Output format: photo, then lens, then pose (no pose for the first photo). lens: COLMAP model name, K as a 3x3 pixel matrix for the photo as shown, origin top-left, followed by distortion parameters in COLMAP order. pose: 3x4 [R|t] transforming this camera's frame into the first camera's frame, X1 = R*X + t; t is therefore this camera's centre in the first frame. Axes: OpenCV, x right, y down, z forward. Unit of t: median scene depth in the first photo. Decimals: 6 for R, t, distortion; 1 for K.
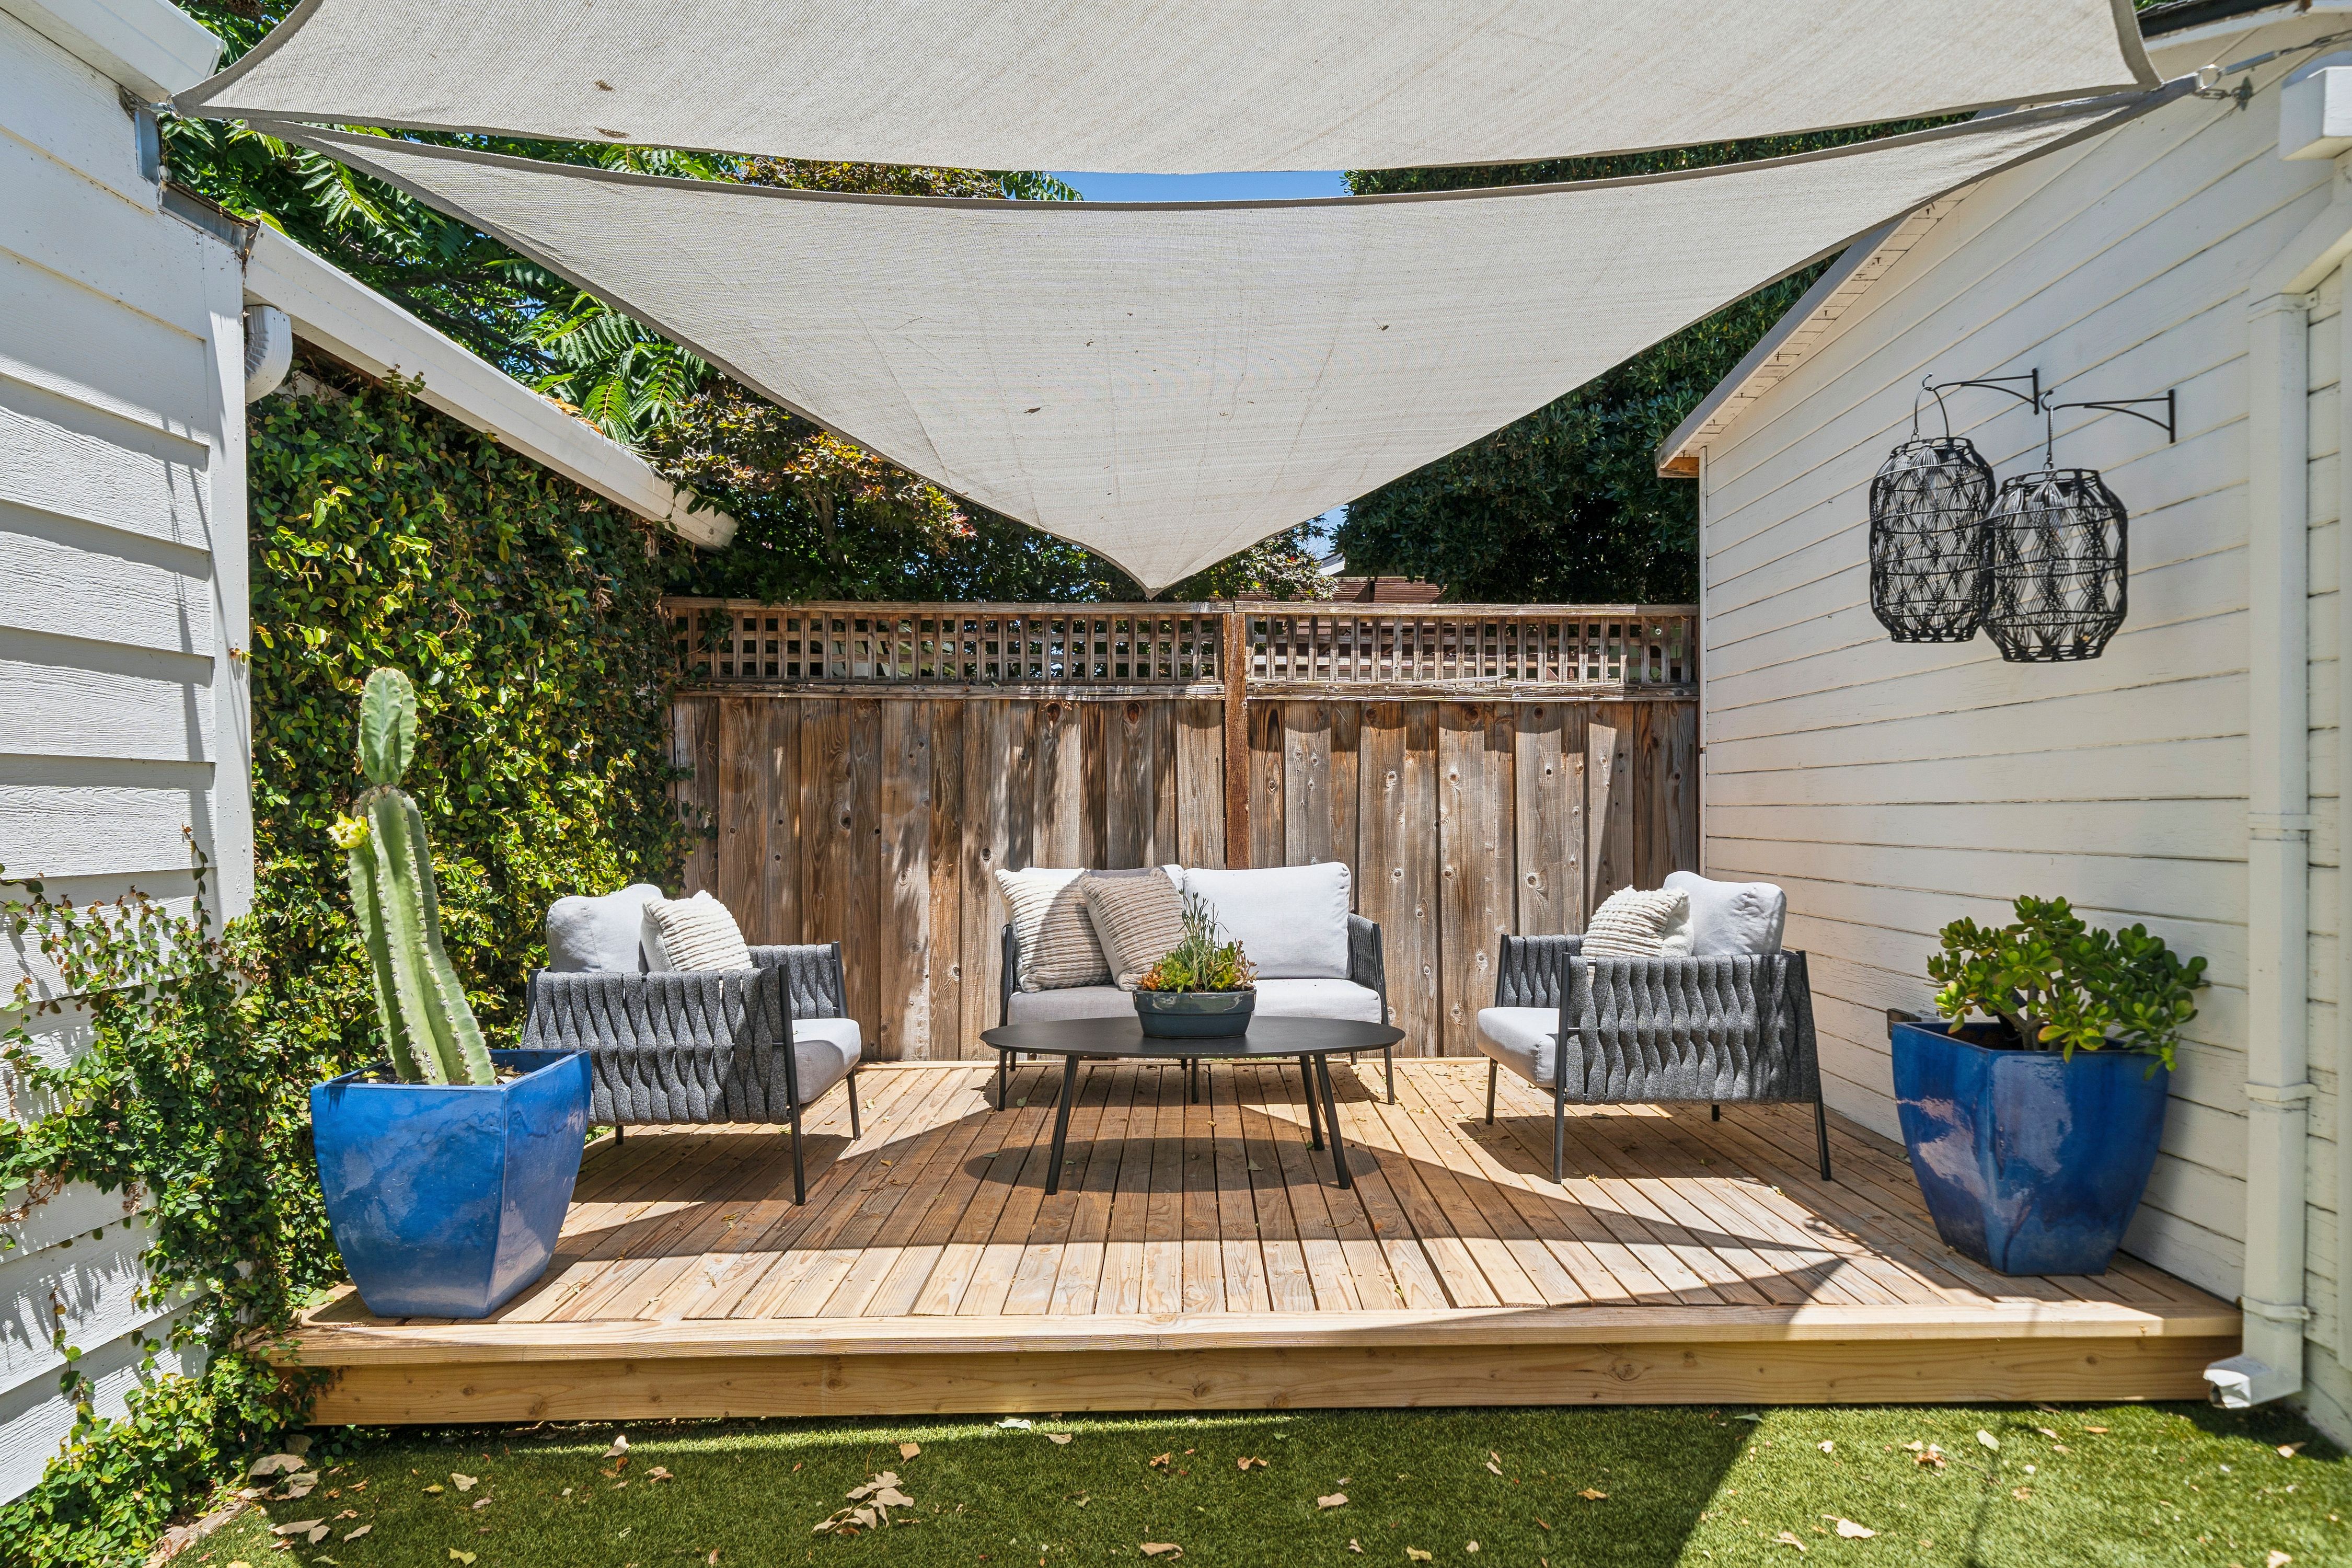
lens RADIAL K [[1407.3, 0, 1155.2], [0, 1407.3, 814.2], [0, 0, 1]] dist [0.003804, -0.000449]
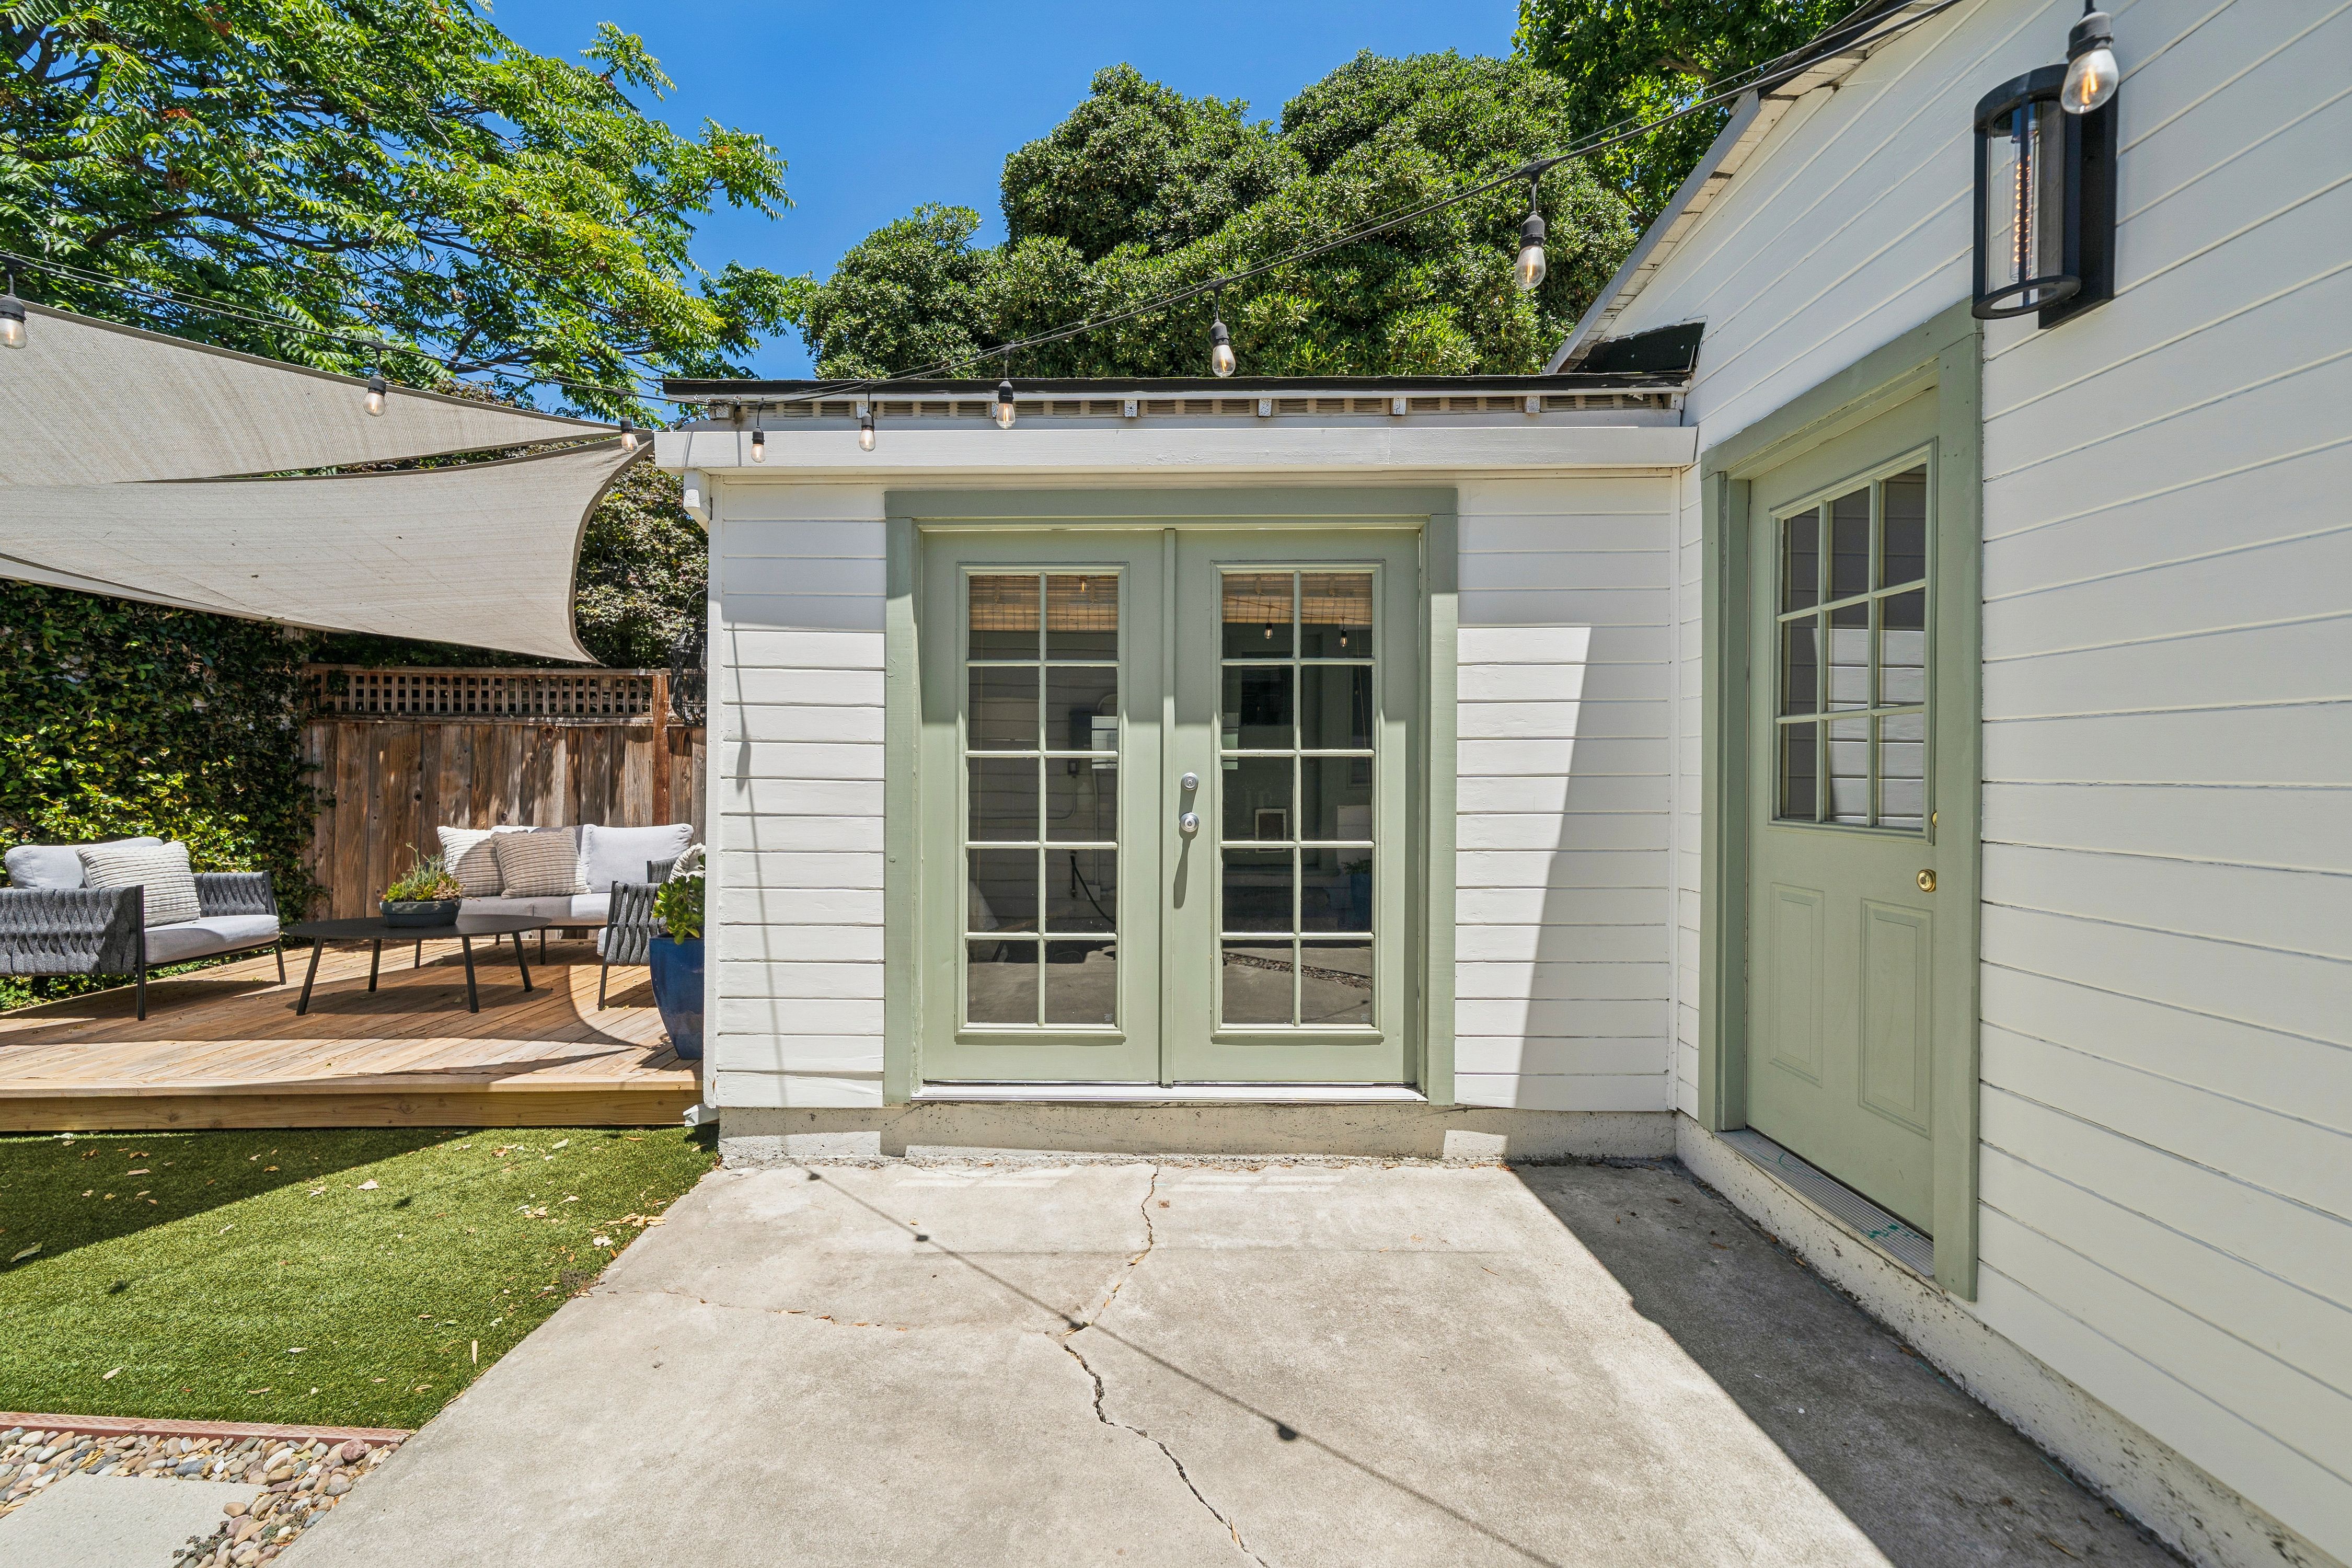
lens RADIAL K [[918.0, 0, 1152.1], [0, 918.0, 771.8], [0, 0, 1]] dist [-0.001407, -0.000363]
pose [[0.999760, 0.008232, 0.020281, 0.951944], [-0.008120, 0.999951, -0.005634, -0.038413], [-0.020326, 0.005468, 0.999778, -0.174468]]
